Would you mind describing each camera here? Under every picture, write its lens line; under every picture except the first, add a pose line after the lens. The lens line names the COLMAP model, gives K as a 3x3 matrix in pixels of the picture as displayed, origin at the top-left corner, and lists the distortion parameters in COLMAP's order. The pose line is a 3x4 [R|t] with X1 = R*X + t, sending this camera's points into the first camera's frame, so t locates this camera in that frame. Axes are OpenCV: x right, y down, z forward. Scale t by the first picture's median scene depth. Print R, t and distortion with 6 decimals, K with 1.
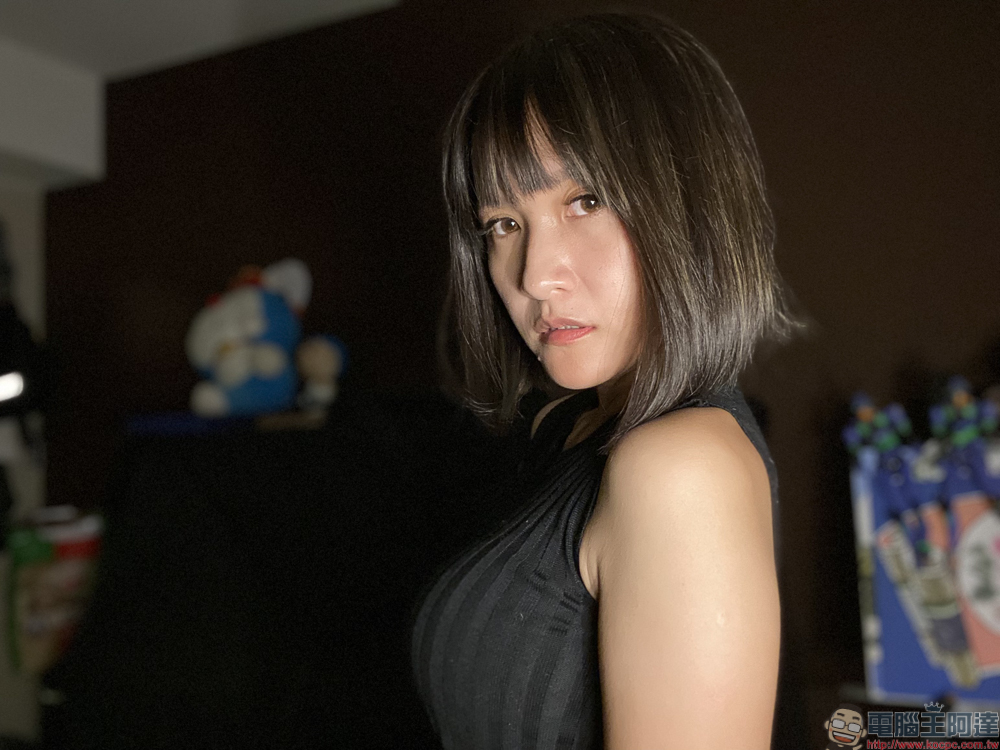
lens RADIAL K [[871.8, 0, 500.7], [0, 871.8, 371.7], [0, 0, 1]] dist [0.005384, 0.006378]
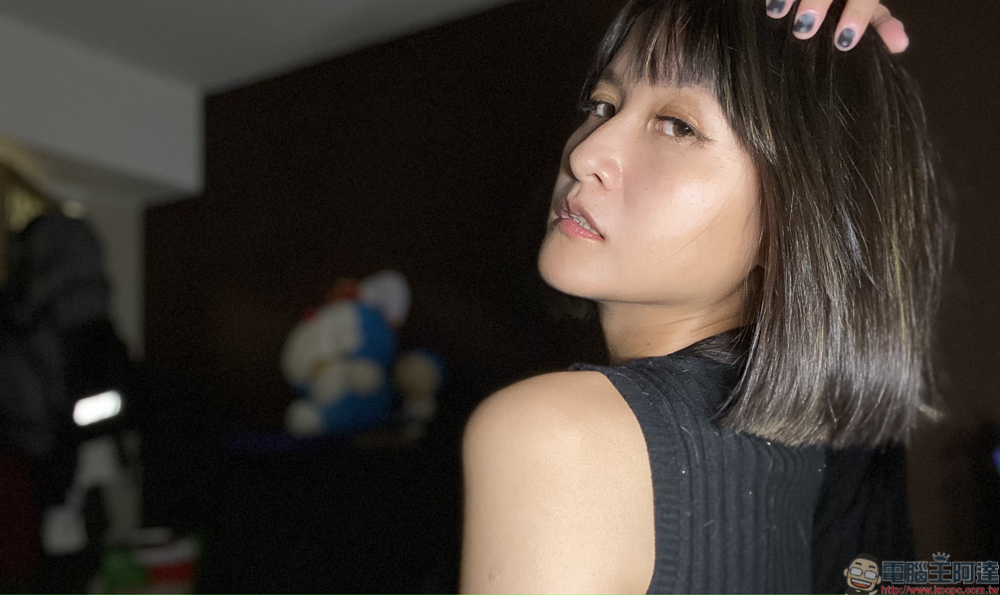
lens RADIAL K [[941.4, 0, 481.1], [0, 941.4, 340.9], [0, 0, 1]] dist [0.003453, 0.000000]
pose [[1.000000, -0.000619, -0.000138, -0.136247], [0.000619, 1.000000, -0.000145, -0.051683], [0.000138, 0.000145, 1.000000, -0.045184]]
